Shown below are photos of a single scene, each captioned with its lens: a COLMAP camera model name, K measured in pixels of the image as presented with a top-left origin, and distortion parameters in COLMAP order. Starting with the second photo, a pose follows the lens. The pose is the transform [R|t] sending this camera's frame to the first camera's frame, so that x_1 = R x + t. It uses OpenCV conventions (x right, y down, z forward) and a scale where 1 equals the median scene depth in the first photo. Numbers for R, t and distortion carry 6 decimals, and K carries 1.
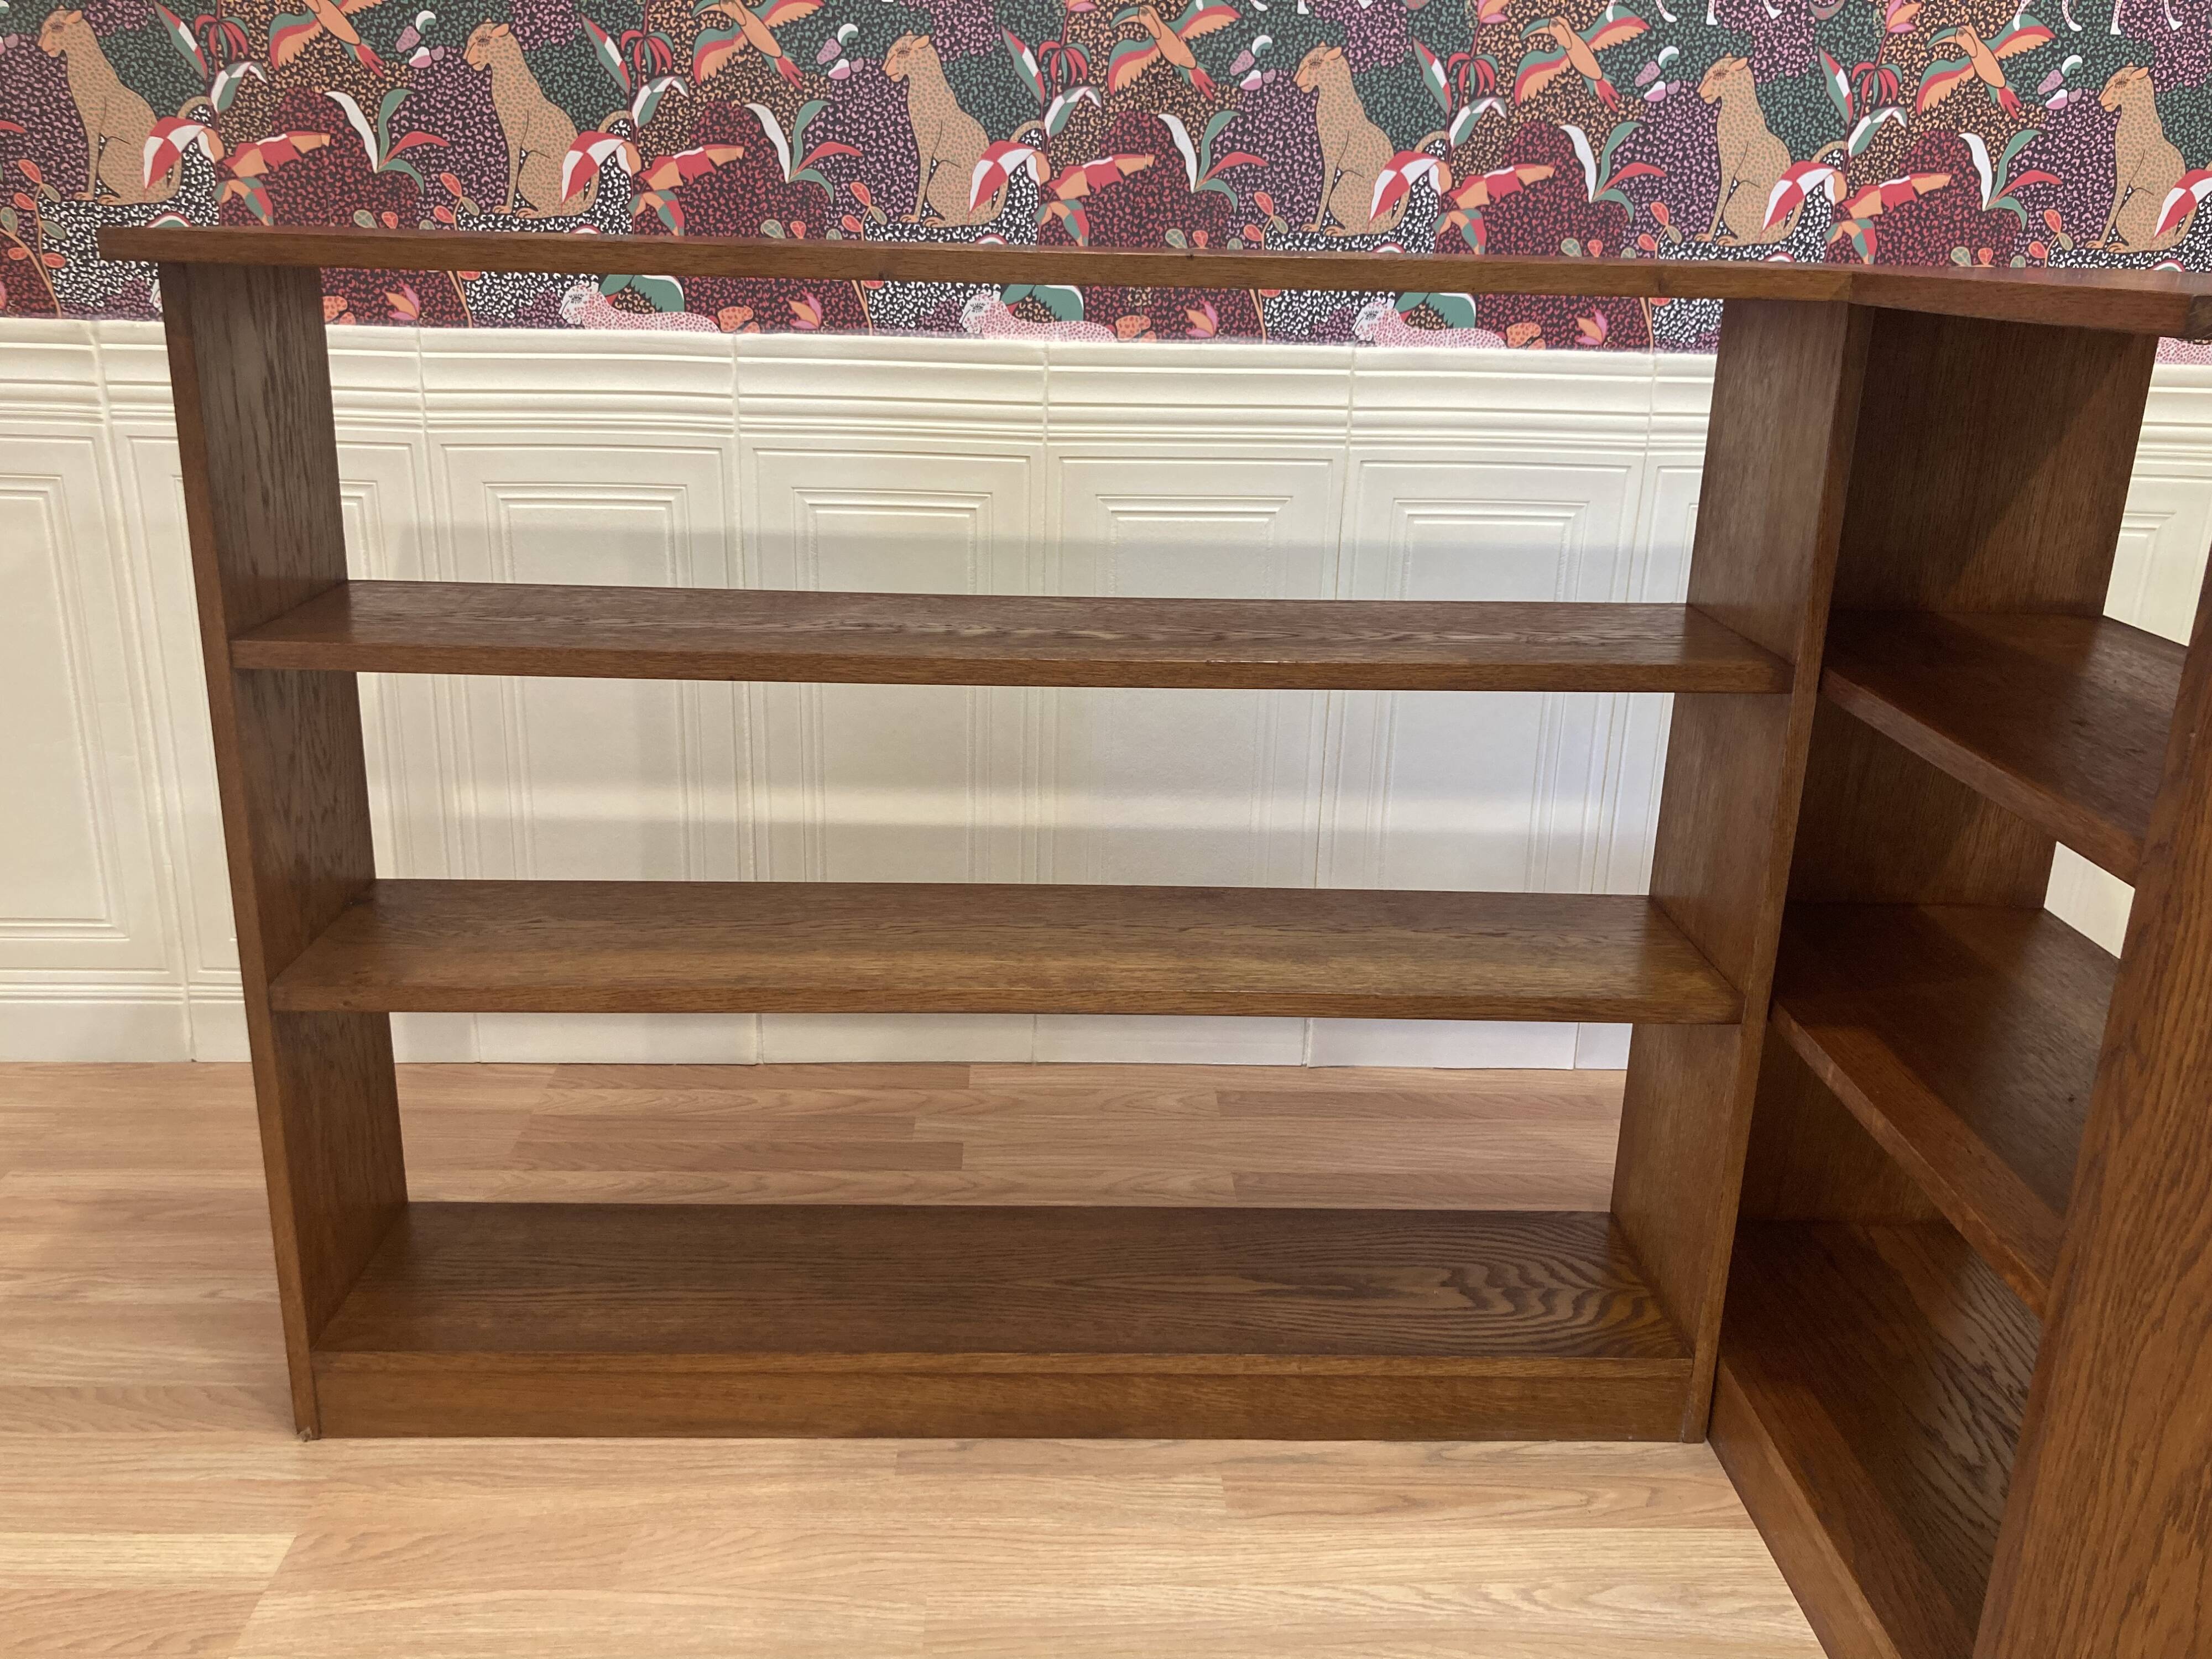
lens RADIAL K [[1822.9, 0, 1090.1], [0, 1822.9, 785.5], [0, 0, 1]] dist [0.019526, -0.005298]
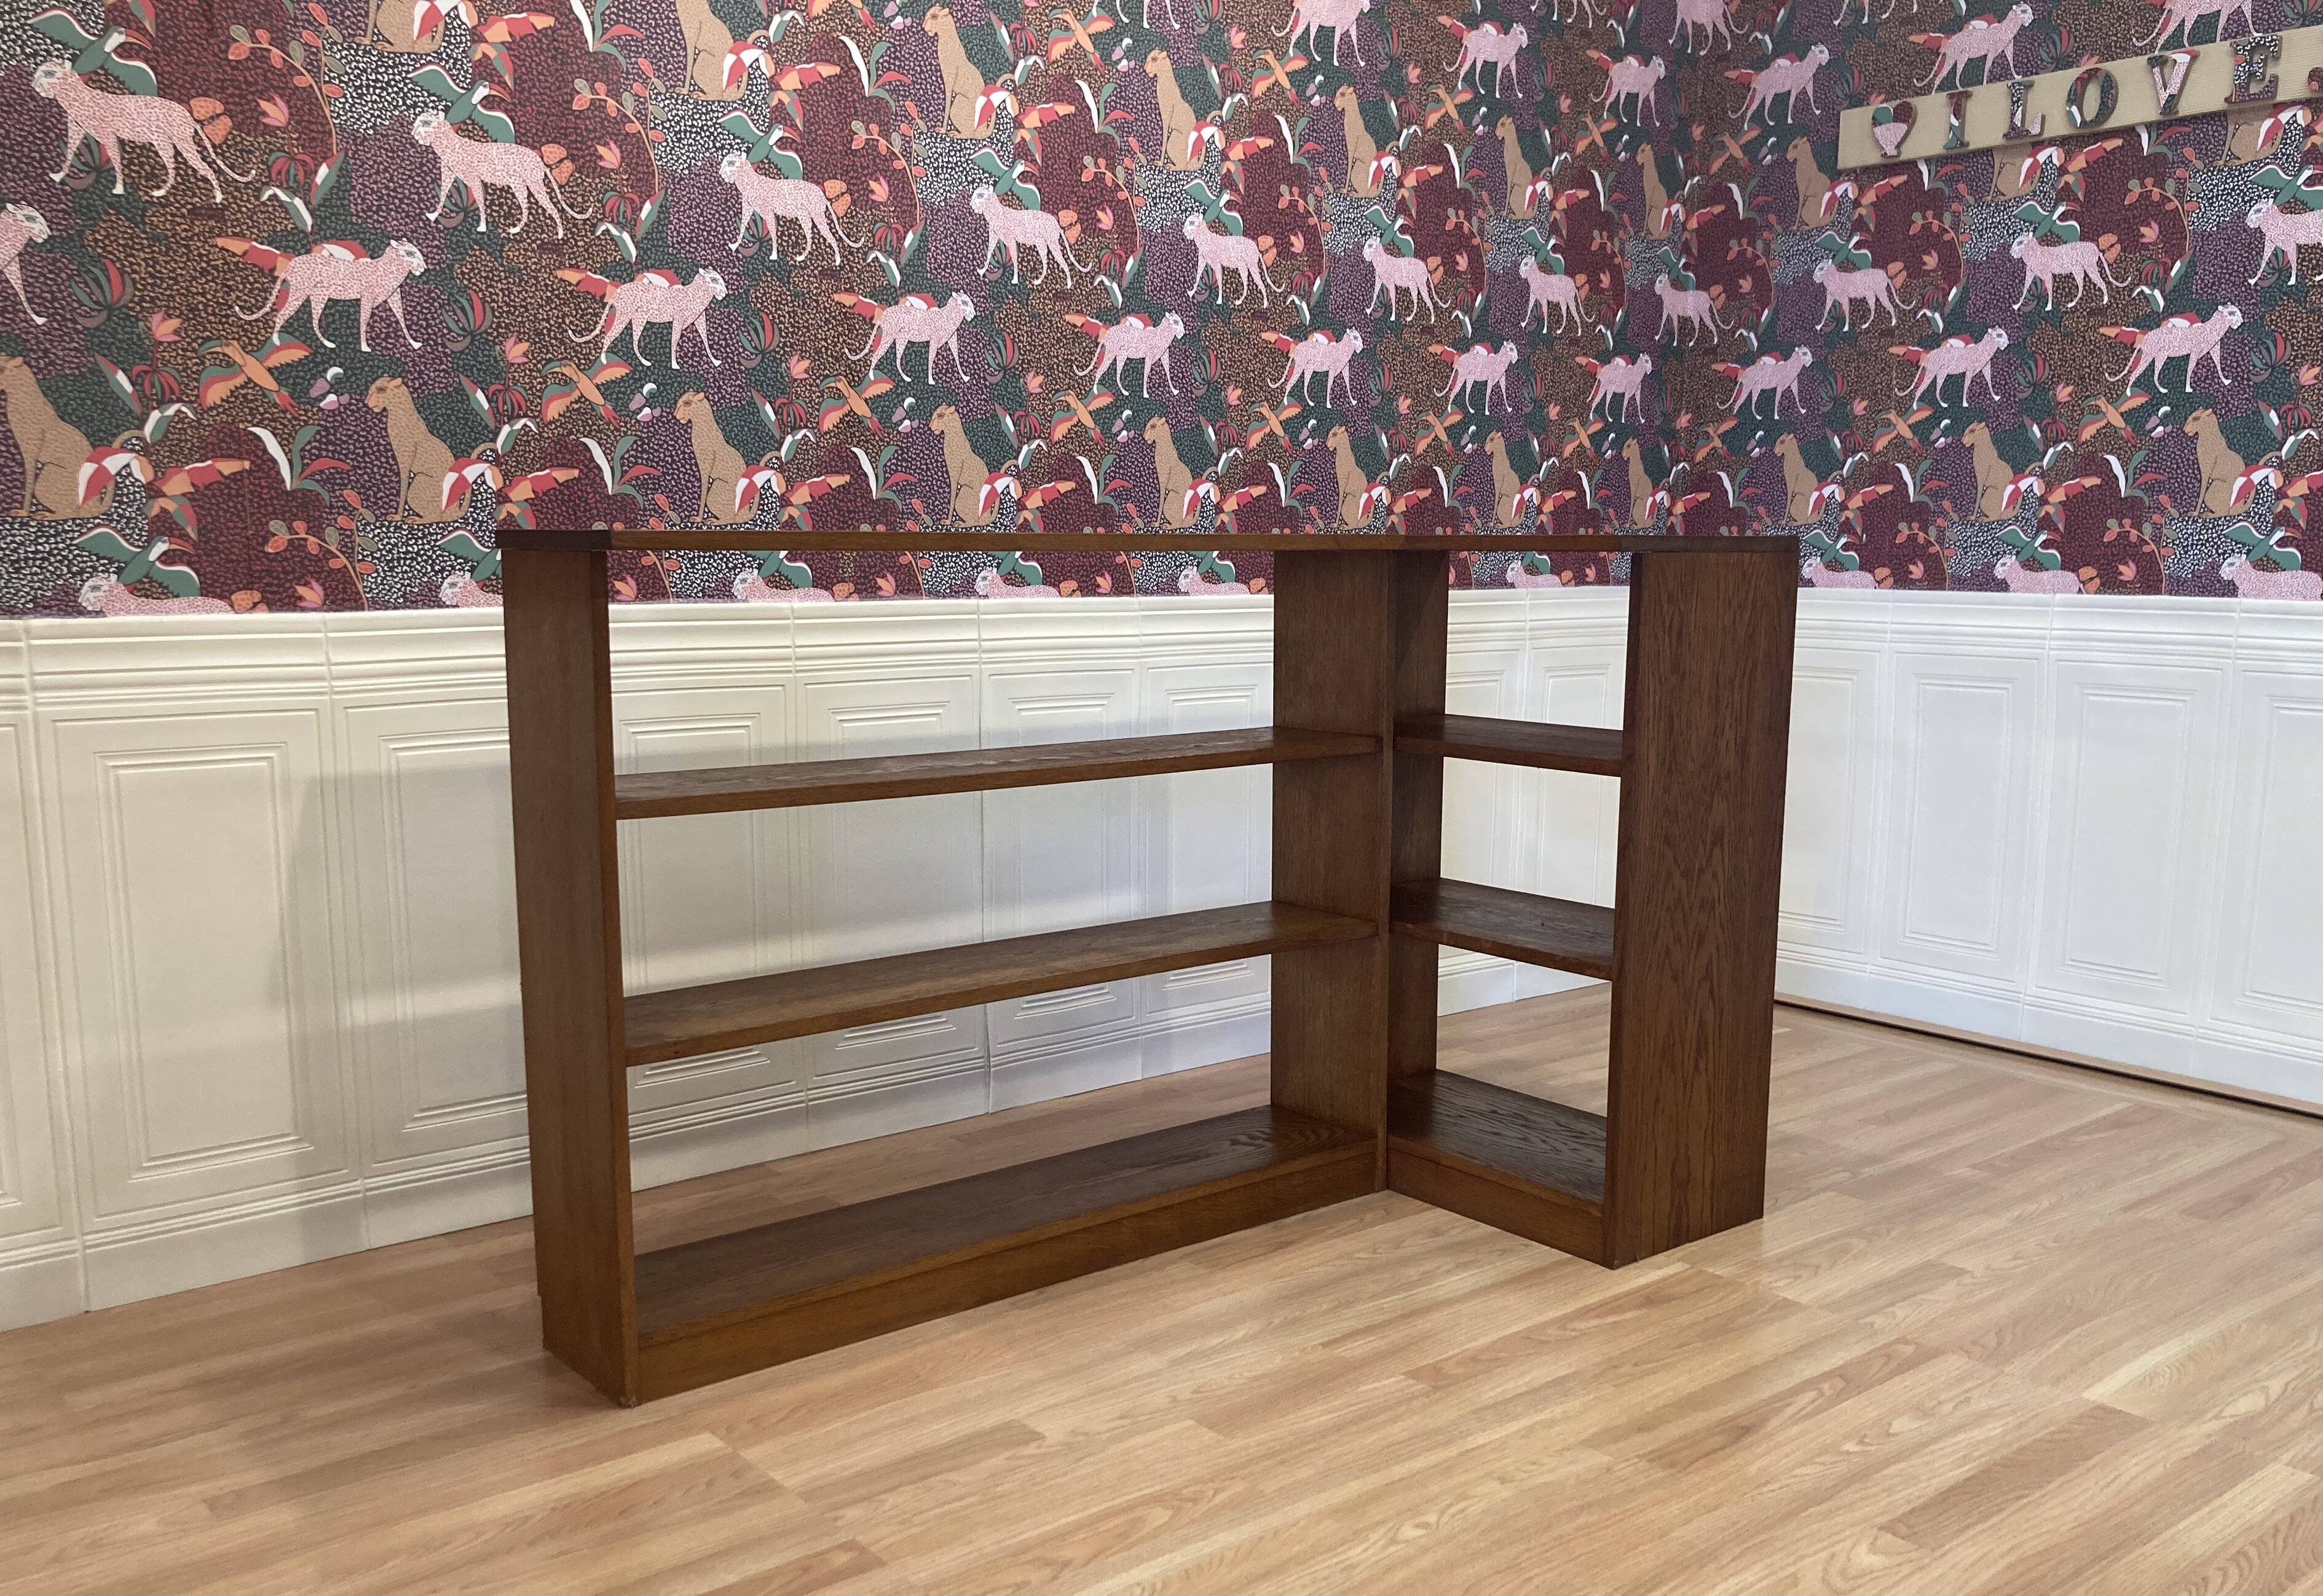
lens RADIAL K [[2021.4, 0, 1217.0], [0, 2021.4, 892.6], [0, 0, 1]] dist [0.030595, -0.046506]
pose [[0.782531, -0.128698, 0.609166, -0.762947], [0.201668, 0.978050, -0.052429, 0.123339], [-0.589047, 0.163876, 0.791308, -0.391473]]
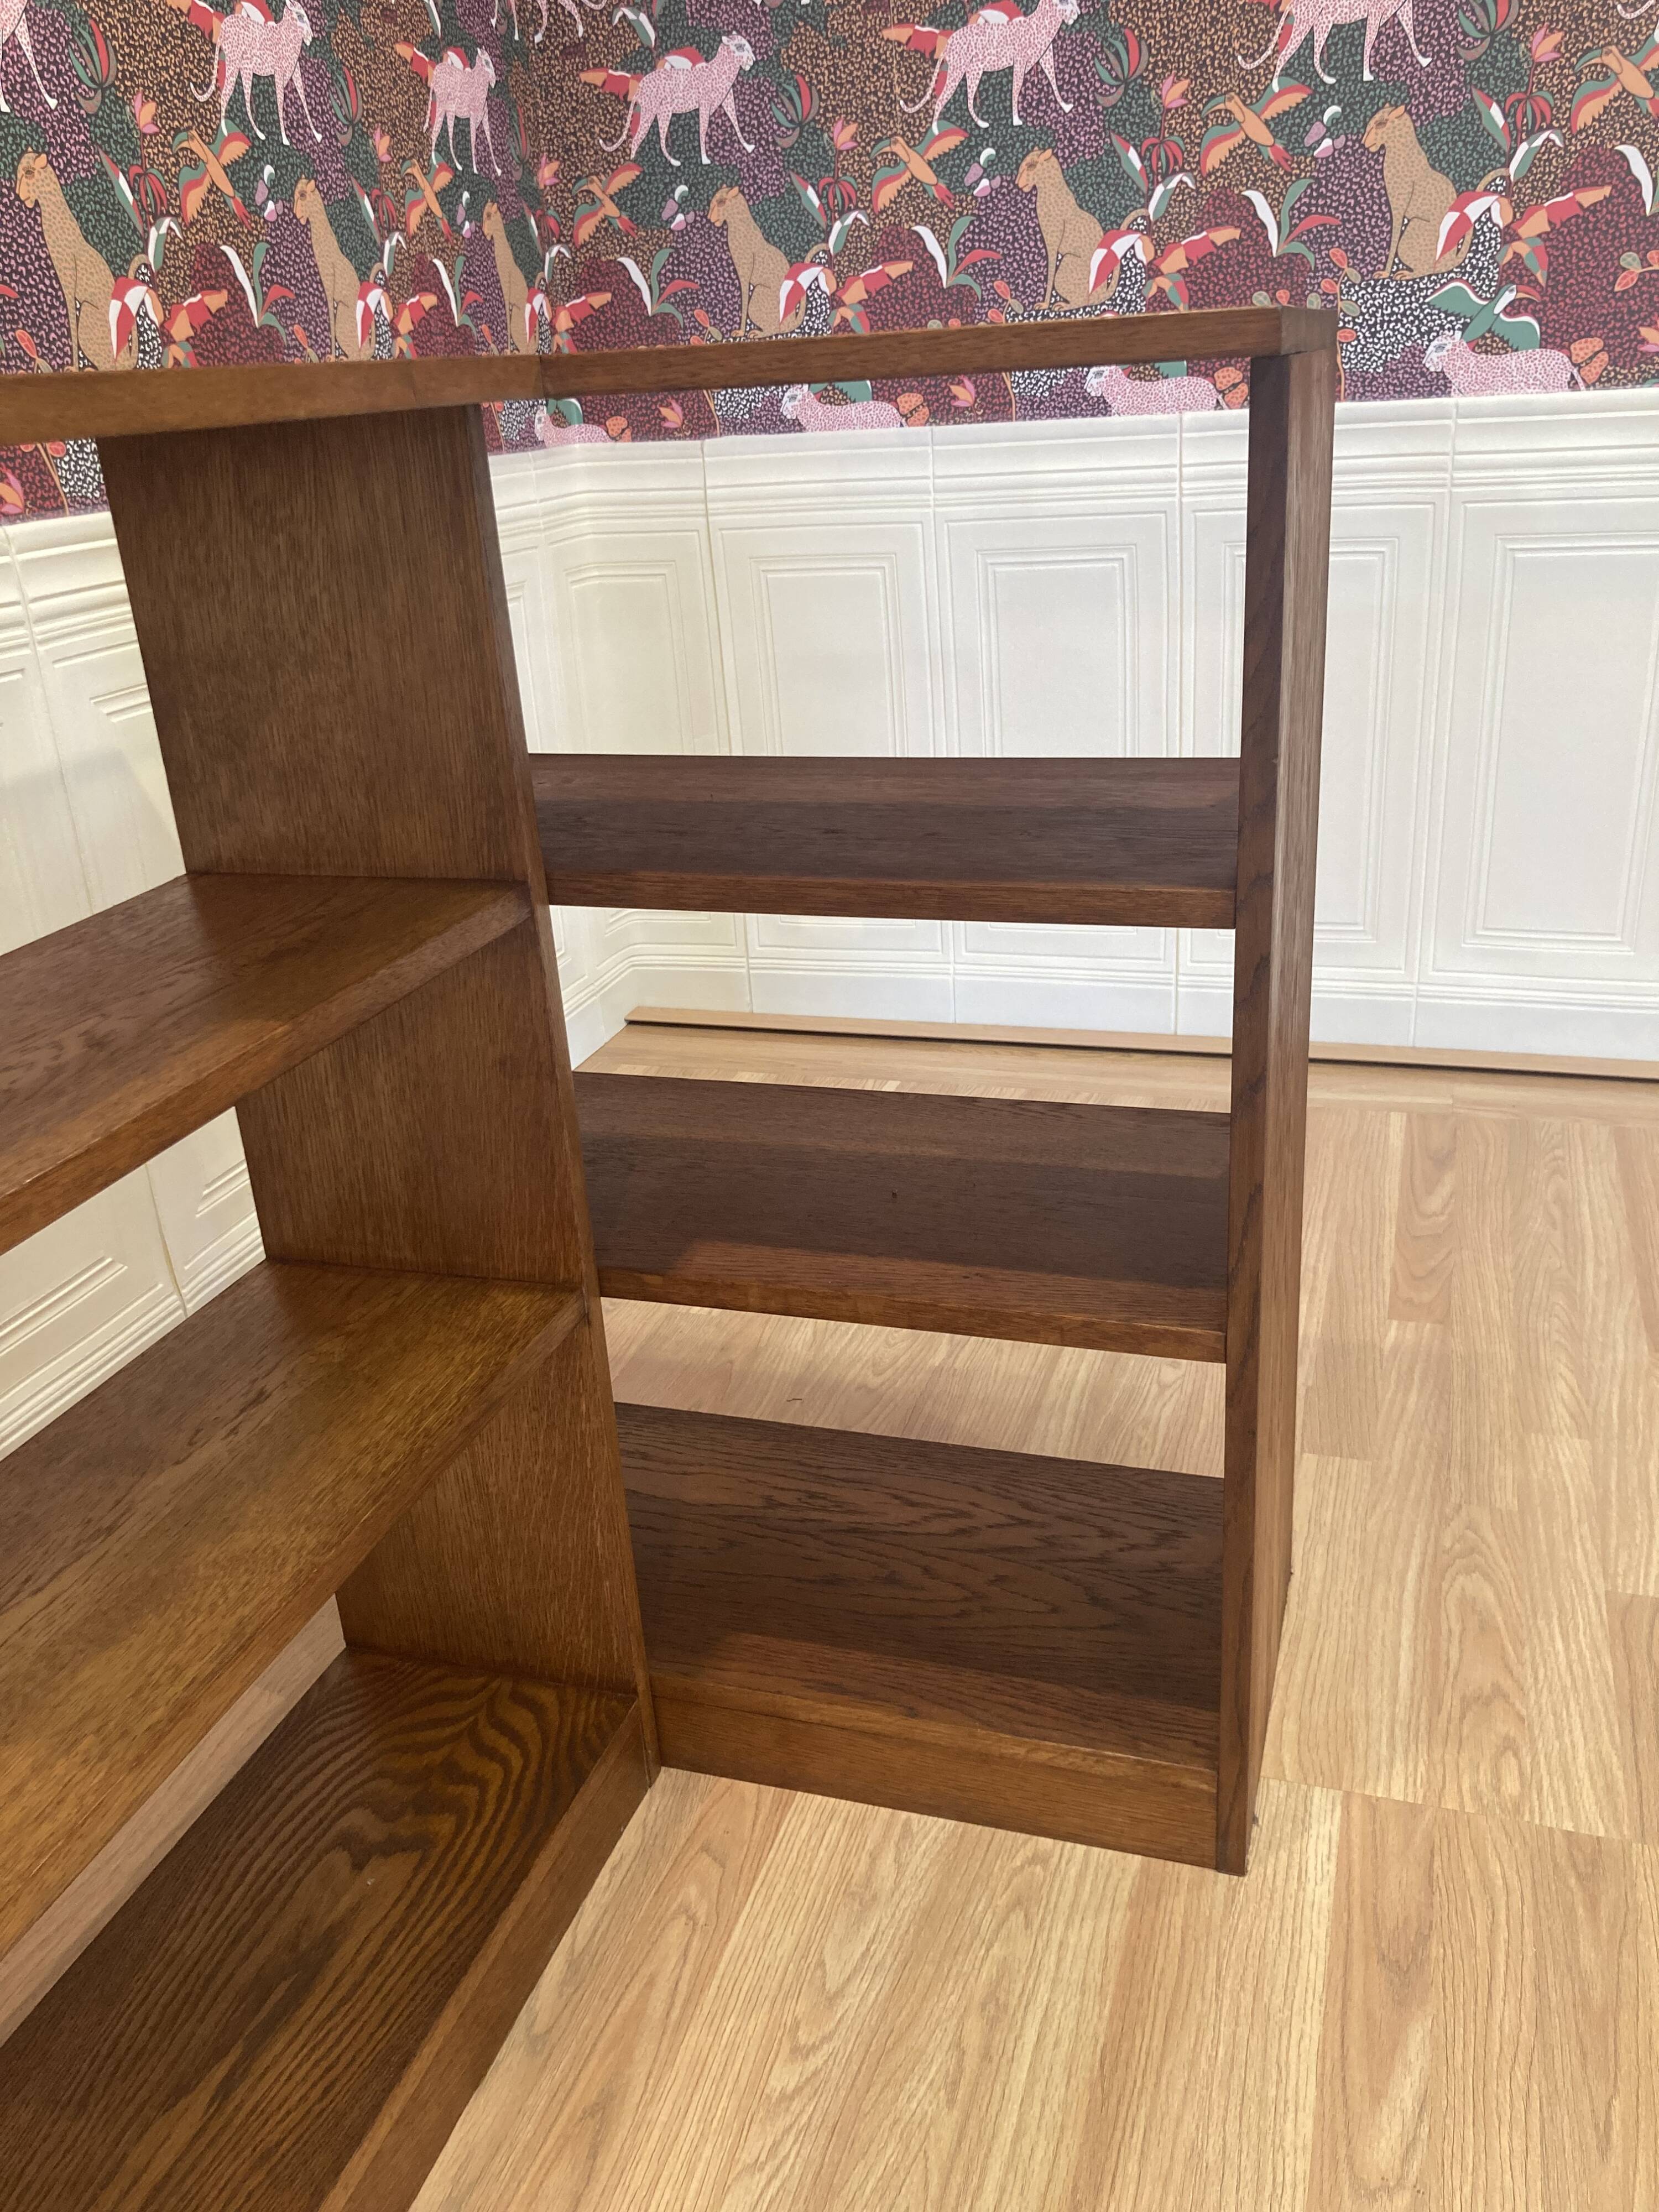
lens RADIAL K [[1822.9, 0, 856.6], [0, 1822.9, 1092.5], [0, 0, 1]] dist [0.019526, -0.005298]
pose [[0.327761, -0.394811, 0.858311, -0.201752], [0.349022, 0.894828, 0.278328, -0.108951], [-0.877927, 0.208344, 0.431088, 0.397336]]
